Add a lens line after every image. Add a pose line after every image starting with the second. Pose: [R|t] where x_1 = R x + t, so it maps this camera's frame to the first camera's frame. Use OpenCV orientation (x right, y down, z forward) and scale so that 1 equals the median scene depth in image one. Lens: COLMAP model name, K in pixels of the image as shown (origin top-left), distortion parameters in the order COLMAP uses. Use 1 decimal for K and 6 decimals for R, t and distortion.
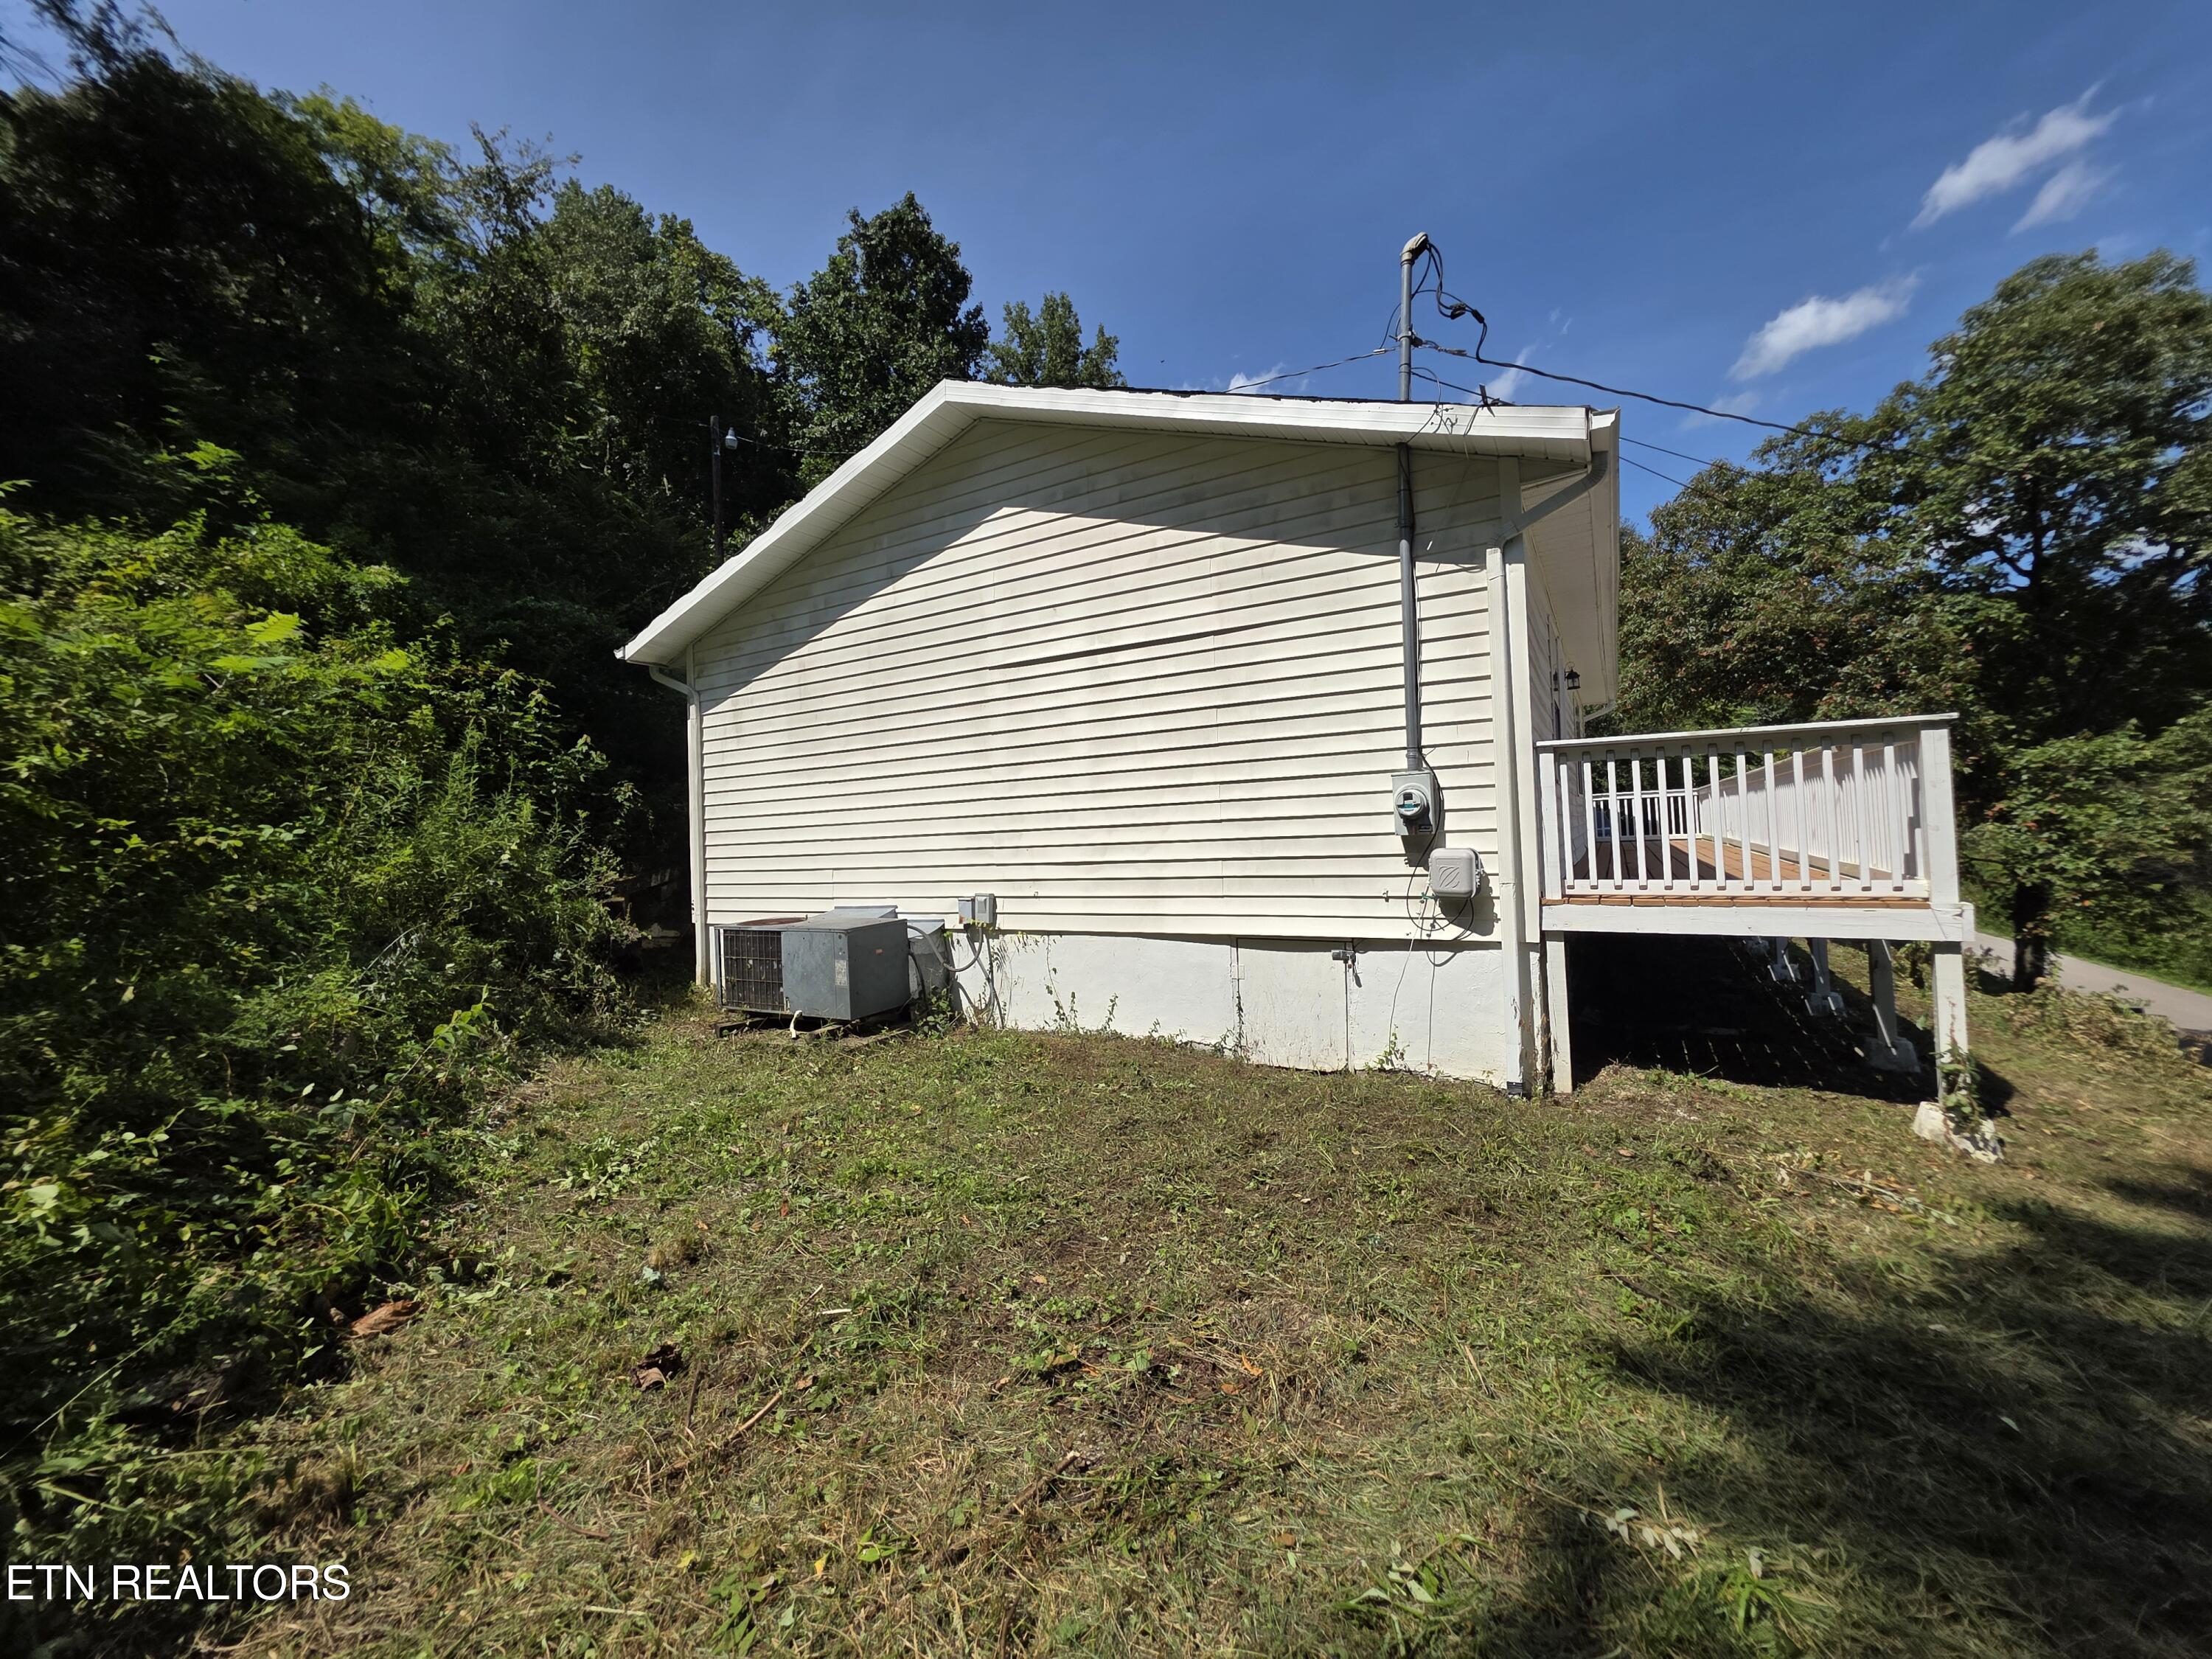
lens RADIAL K [[888.2, 0, 1102.1], [0, 888.2, 822.6], [0, 0, 1]] dist [0.002465, 0.001045]
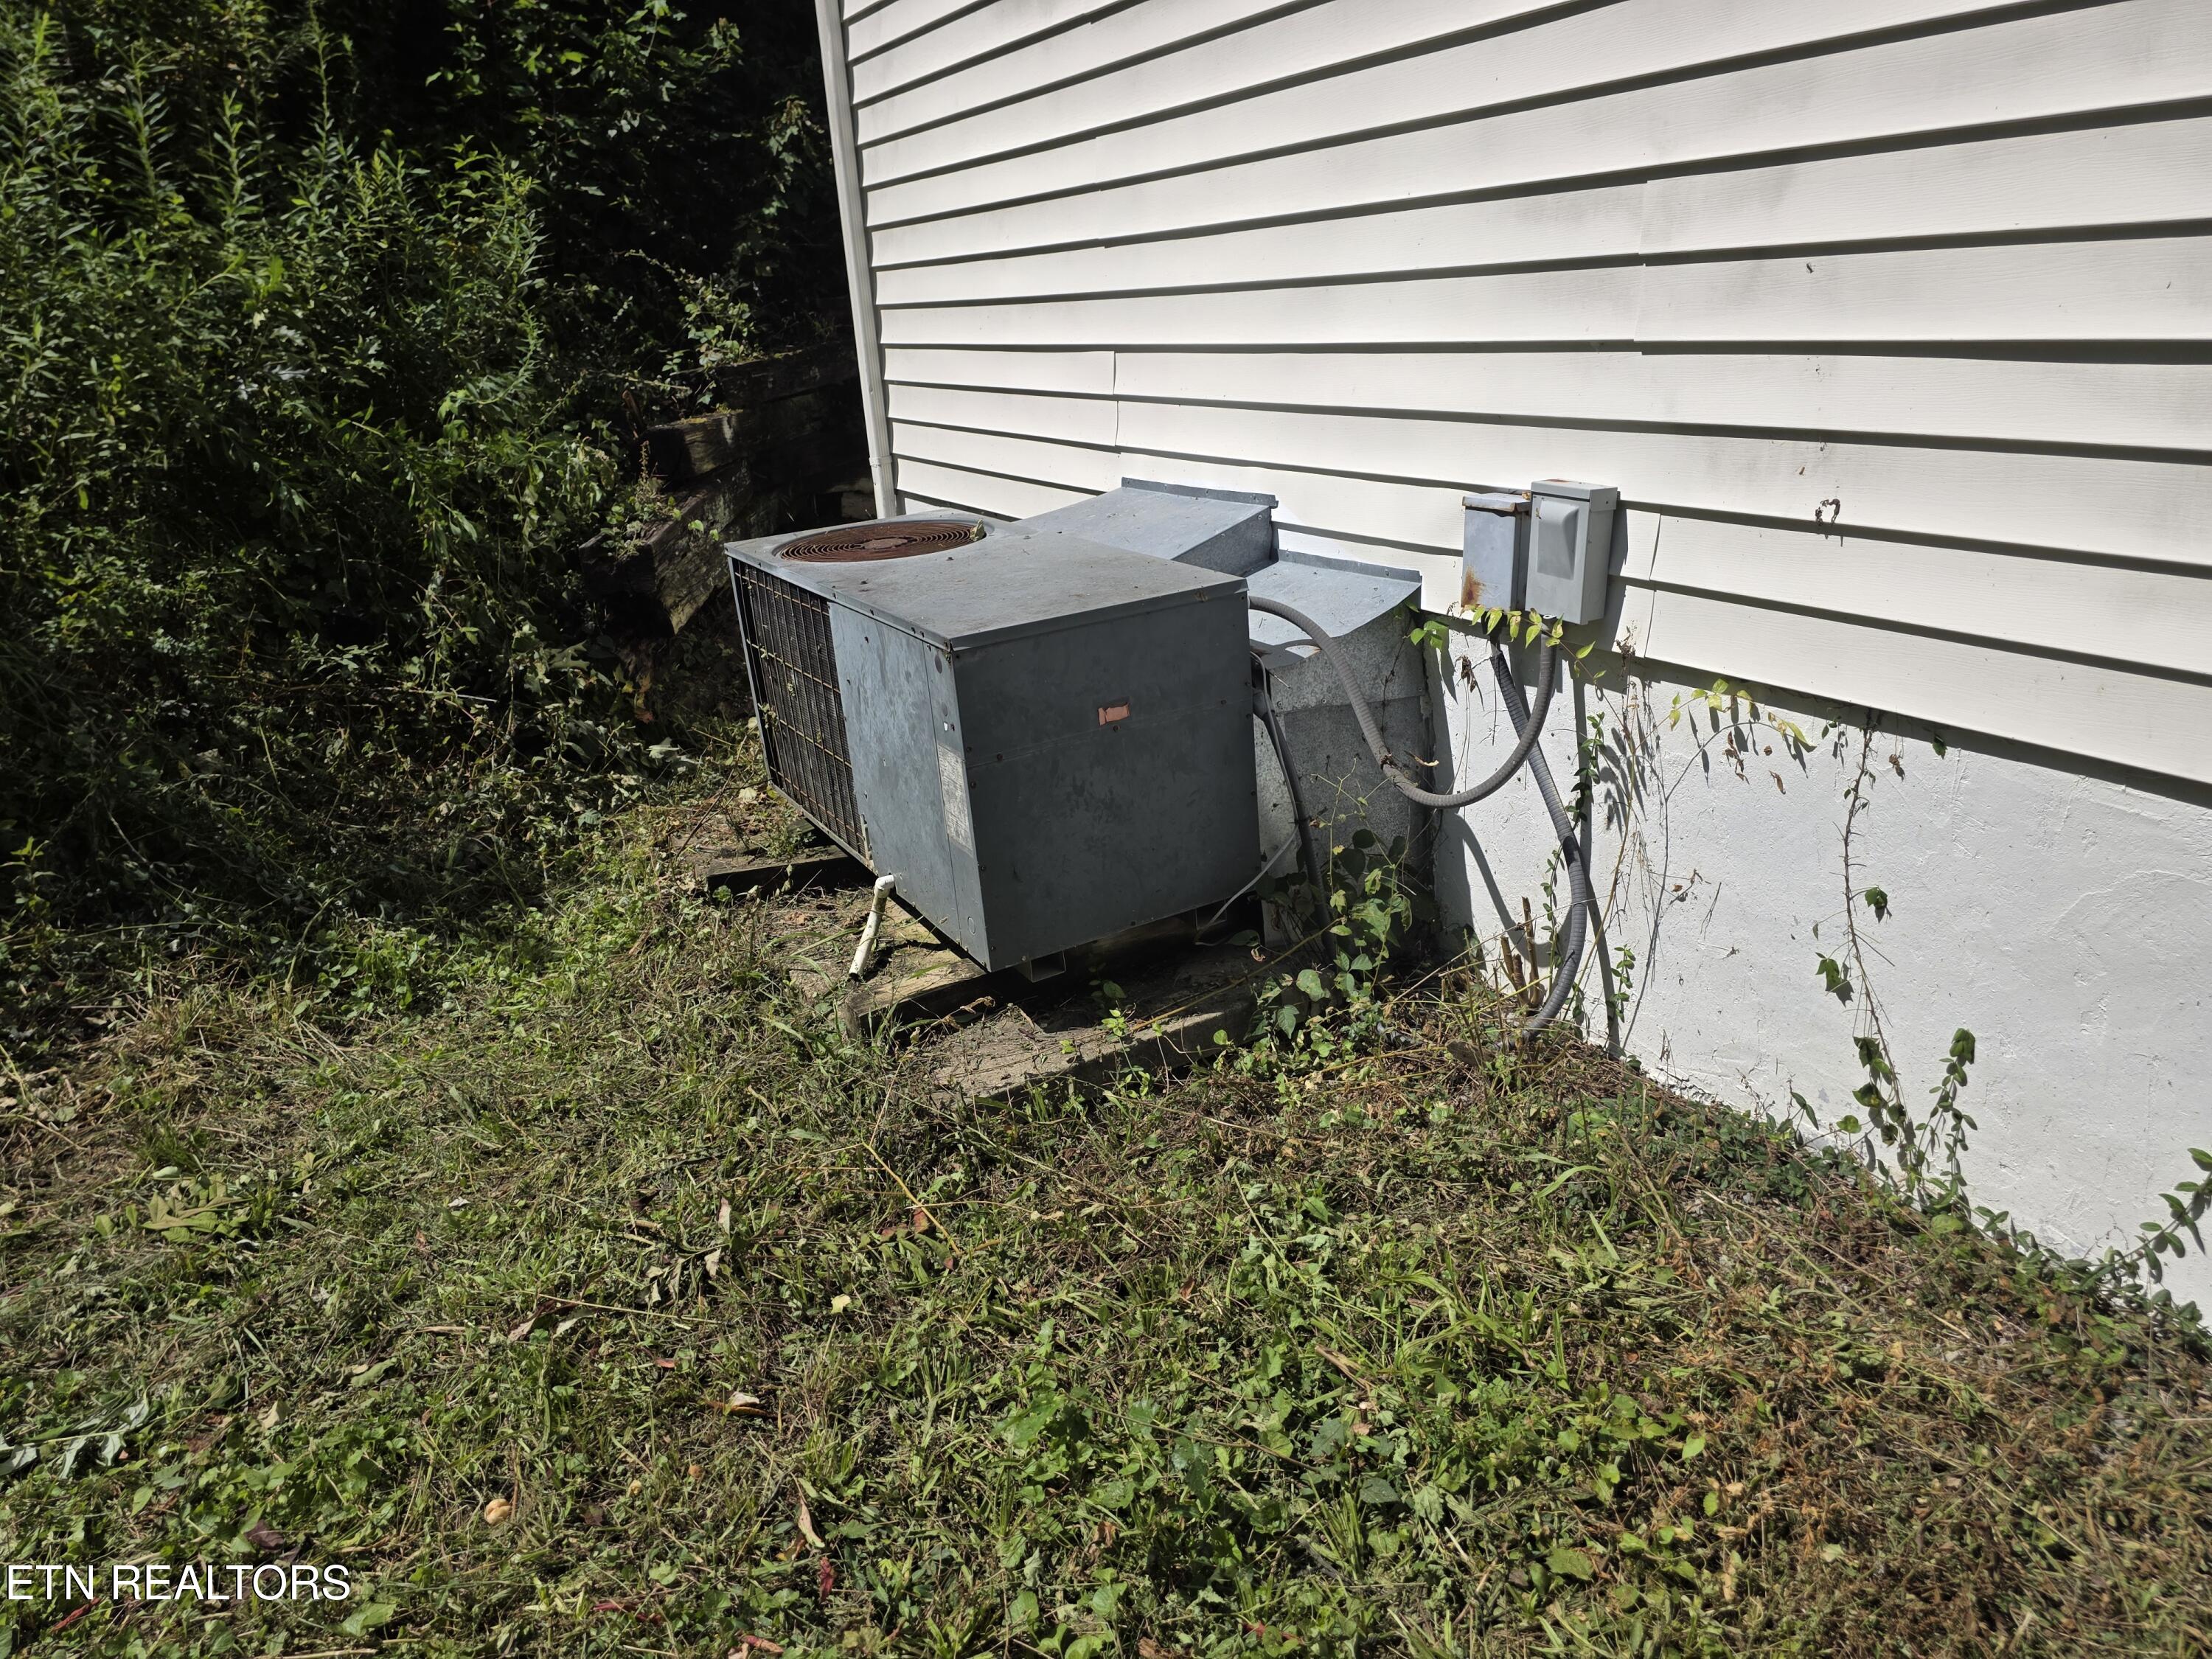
lens RADIAL K [[1502.0, 0, 1105.9], [0, 1502.0, 823.0], [0, 0, 1]] dist [0.038864, -0.002150]
pose [[0.852216, 0.158290, -0.498670, -0.032743], [0.044254, 0.927909, 0.370170, 0.014880], [0.521315, -0.337533, 0.783774, 0.622263]]
